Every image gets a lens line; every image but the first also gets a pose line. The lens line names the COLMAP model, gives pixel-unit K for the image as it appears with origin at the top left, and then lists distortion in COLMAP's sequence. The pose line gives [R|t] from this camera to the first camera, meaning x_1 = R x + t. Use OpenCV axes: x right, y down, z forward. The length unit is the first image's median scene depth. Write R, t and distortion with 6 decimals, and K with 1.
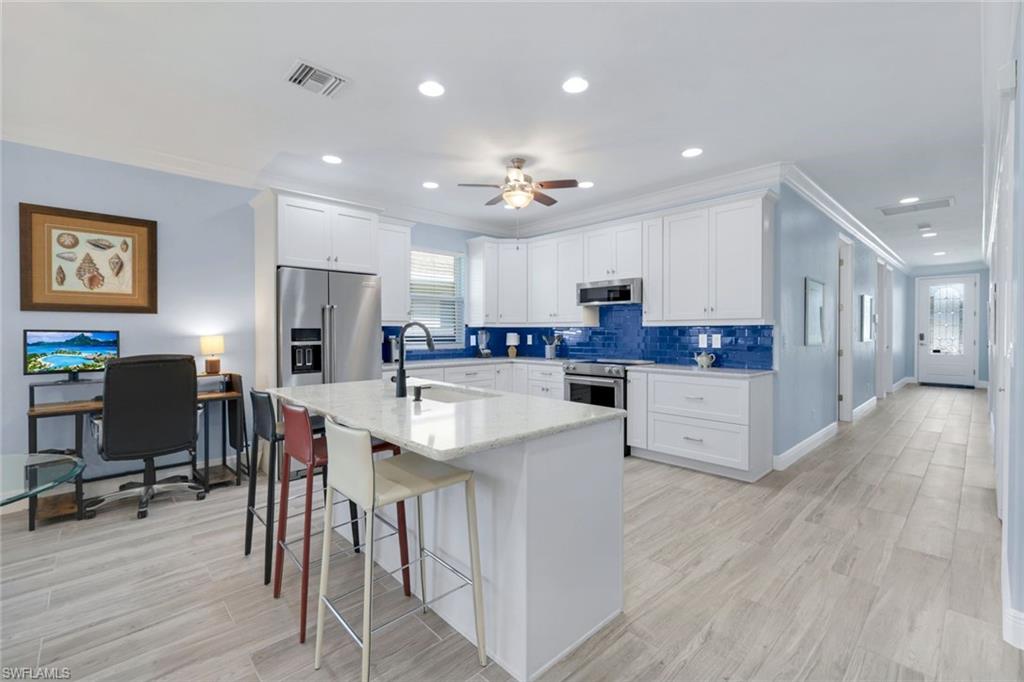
lens RADIAL K [[442.6, 0, 510.3], [0, 442.6, 335.9], [0, 0, 1]] dist [-0.000330, -0.000308]
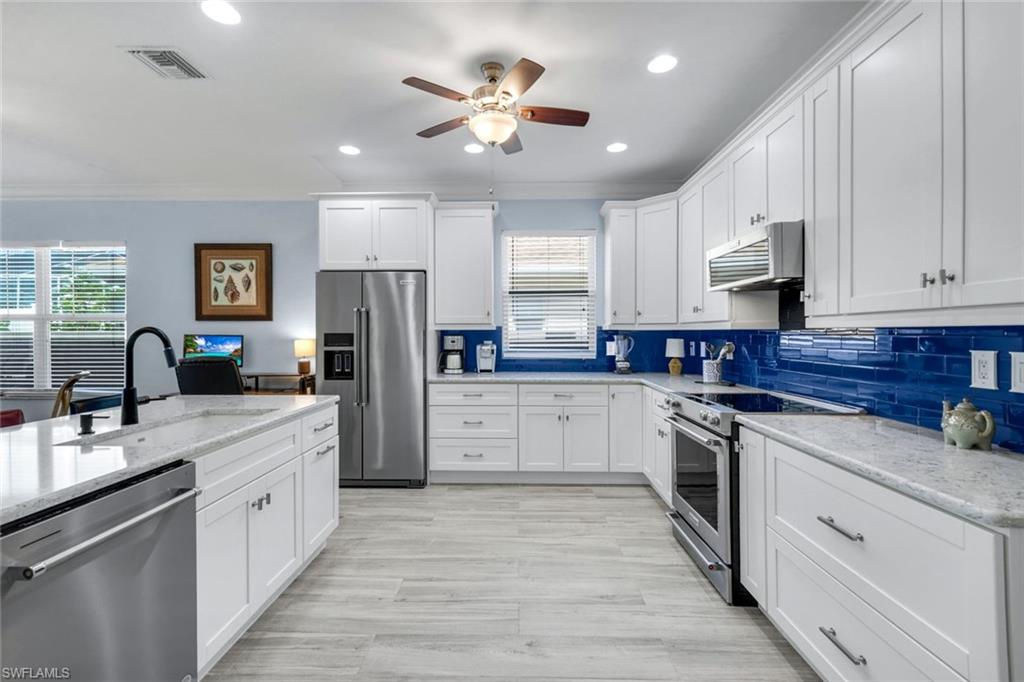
lens RADIAL K [[449.1, 0, 510.8], [0, 449.1, 335.7], [0, 0, 1]] dist [0.000972, 0.000033]
pose [[0.713729, 0.005058, -0.700403, 0.522100], [-0.007461, 0.999972, -0.000382, -0.014940], [0.700382, 0.005498, 0.713747, 0.603060]]
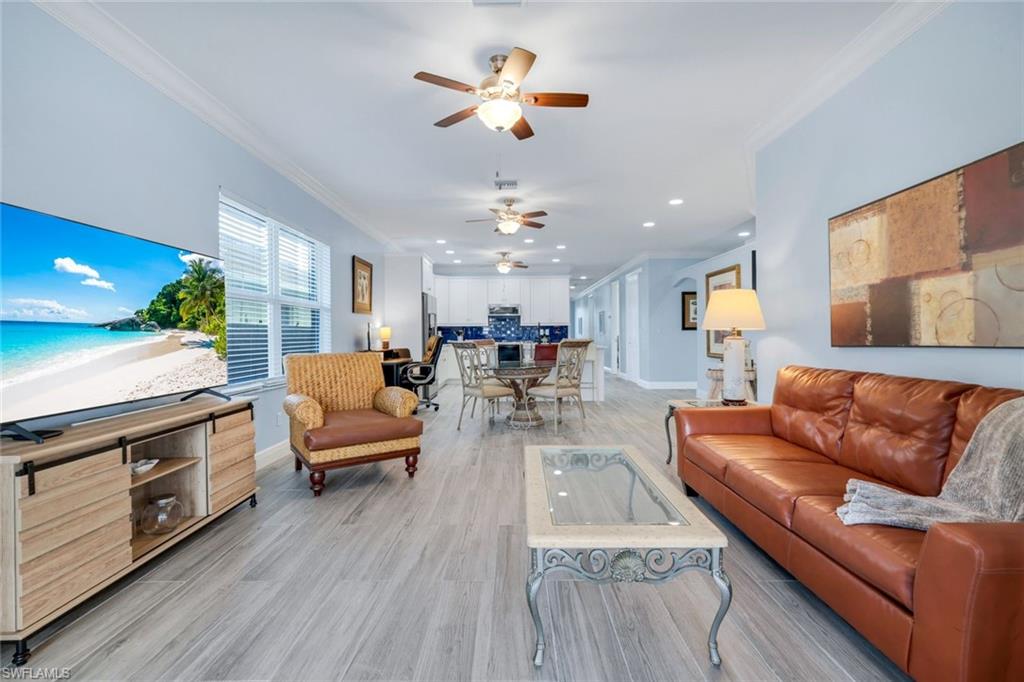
lens RADIAL K [[449.1, 0, 510.8], [0, 449.1, 335.7], [0, 0, 1]] dist [0.000972, 0.000033]
pose [[0.693123, -0.005293, 0.720800, -1.779620], [0.014251, 0.999878, -0.006361, 0.054825], [-0.720678, 0.014681, 0.693114, -0.705579]]
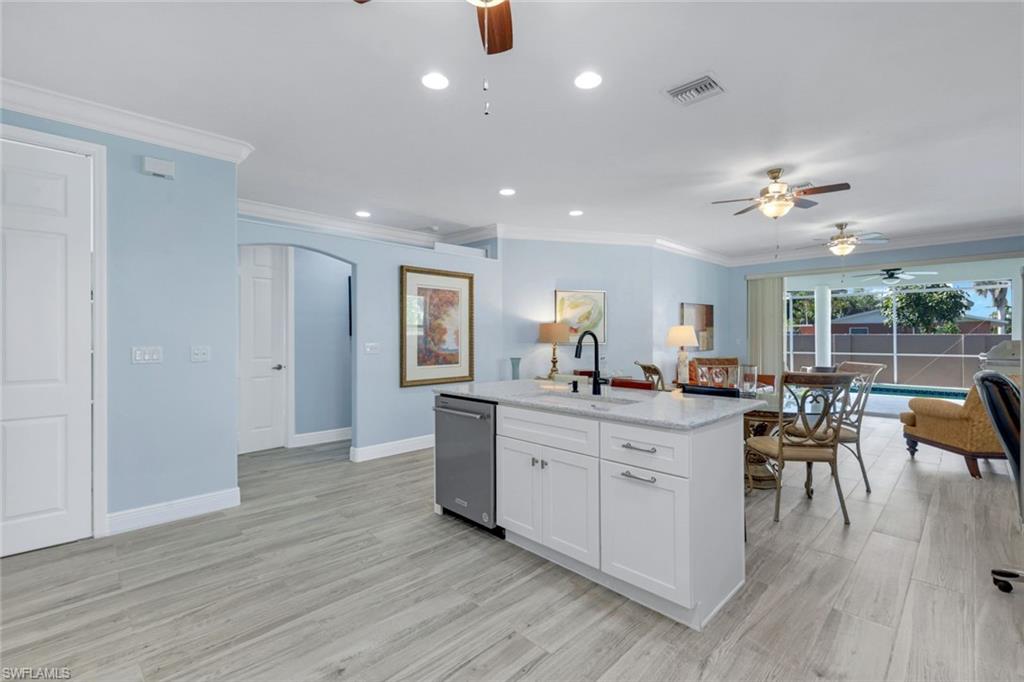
lens RADIAL K [[454.8, 0, 508.0], [0, 454.8, 331.8], [0, 0, 1]] dist [0.000955, 0.000136]
pose [[-0.999842, 0.002103, -0.017641, 0.007700], [0.002075, 0.999997, 0.001616, -0.021874], [0.017644, 0.001579, -0.999843, 1.475090]]
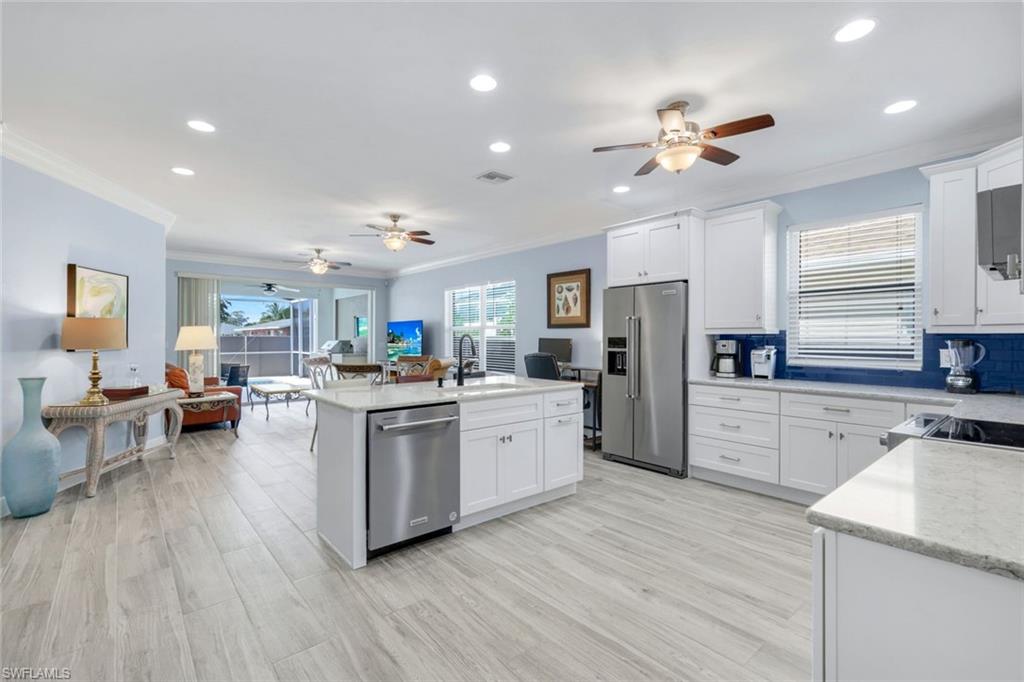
lens RADIAL K [[458.3, 0, 512.4], [0, 458.3, 335.4], [0, 0, 1]] dist [0.003529, 0.000345]
pose [[-0.047737, -0.002267, -0.998857, 0.836793], [-0.010469, 0.999944, -0.001769, -0.018374], [0.998805, 0.010373, -0.047758, 0.828198]]
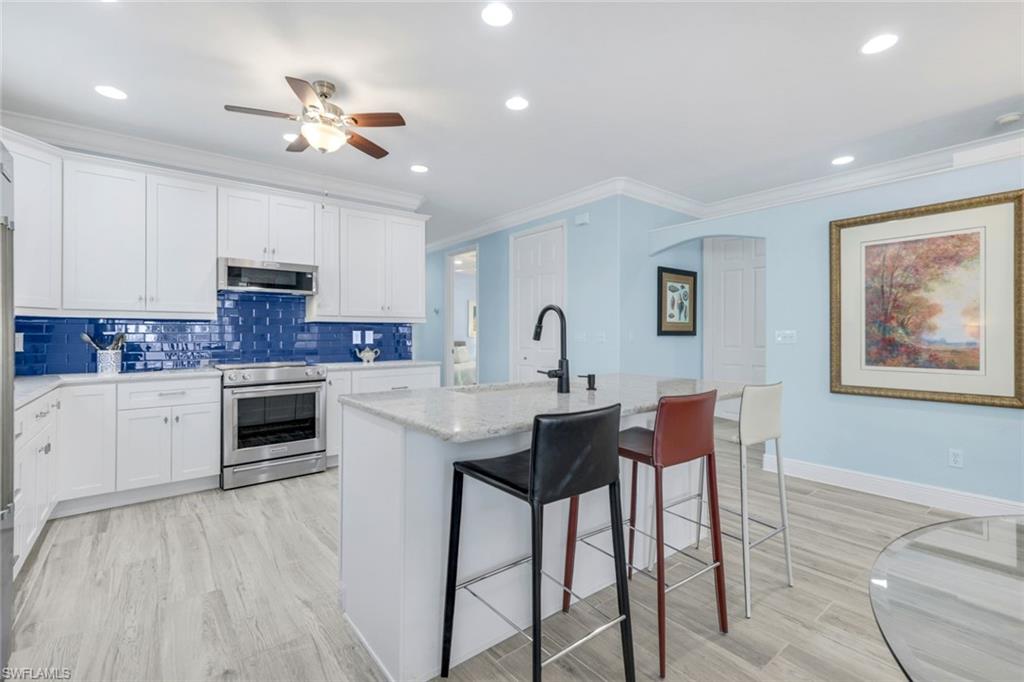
lens RADIAL K [[458.3, 0, 512.4], [0, 458.3, 335.4], [0, 0, 1]] dist [0.003529, 0.000345]
pose [[0.082195, 0.002708, 0.996613, -0.751479], [0.012995, 0.999908, -0.003789, 0.019601], [-0.996532, 0.013262, 0.082152, 0.684303]]
